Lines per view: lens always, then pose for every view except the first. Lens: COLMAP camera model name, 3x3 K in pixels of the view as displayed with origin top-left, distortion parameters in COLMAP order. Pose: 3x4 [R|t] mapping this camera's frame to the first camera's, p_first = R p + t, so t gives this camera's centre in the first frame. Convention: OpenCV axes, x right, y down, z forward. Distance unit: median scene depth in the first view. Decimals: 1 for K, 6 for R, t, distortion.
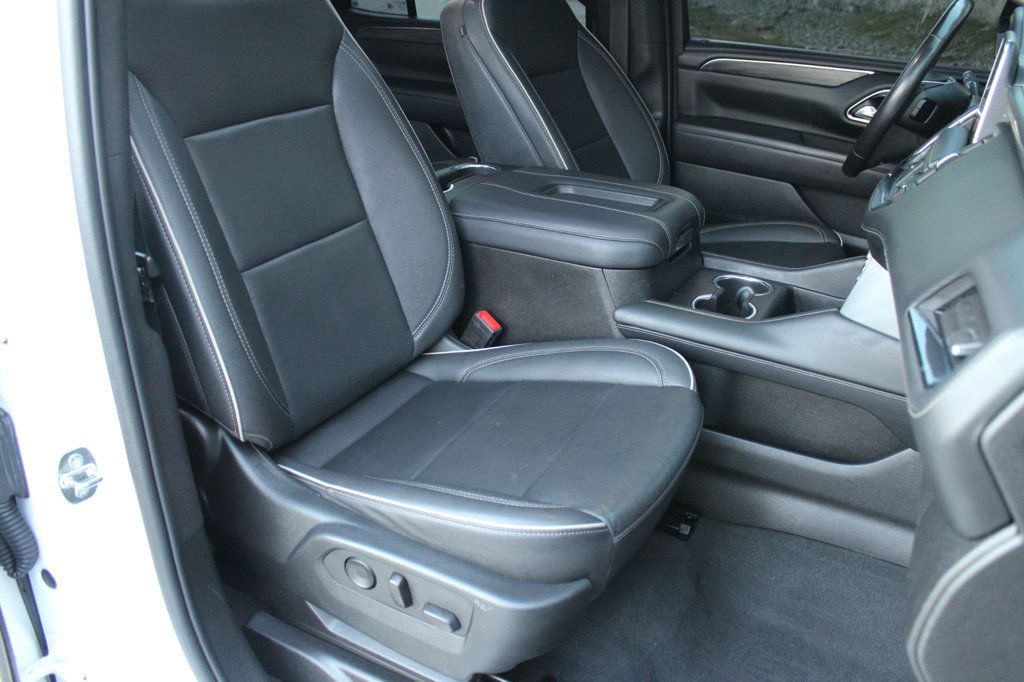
lens RADIAL K [[846.1, 0, 507.6], [0, 846.1, 343.1], [0, 0, 1]] dist [-0.136255, 0.082502]
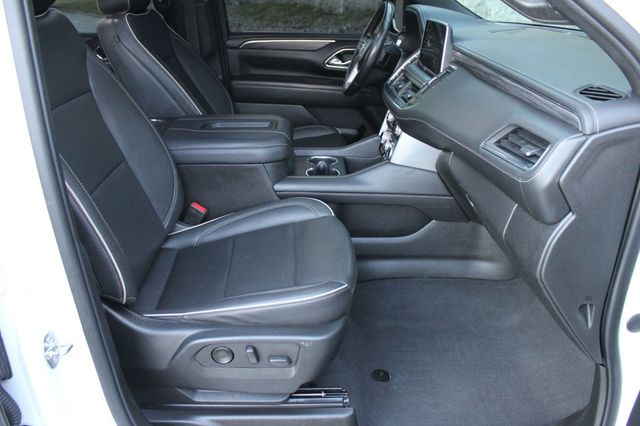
lens RADIAL K [[528.8, 0, 321.8], [0, 528.8, 212.5], [0, 0, 1]] dist [-0.136255, 0.082502]
pose [[0.864233, -0.216369, 0.454188, -0.305092], [0.219892, 0.974448, 0.045800, -0.011139], [-0.452492, 0.060290, 0.889728, -0.048078]]
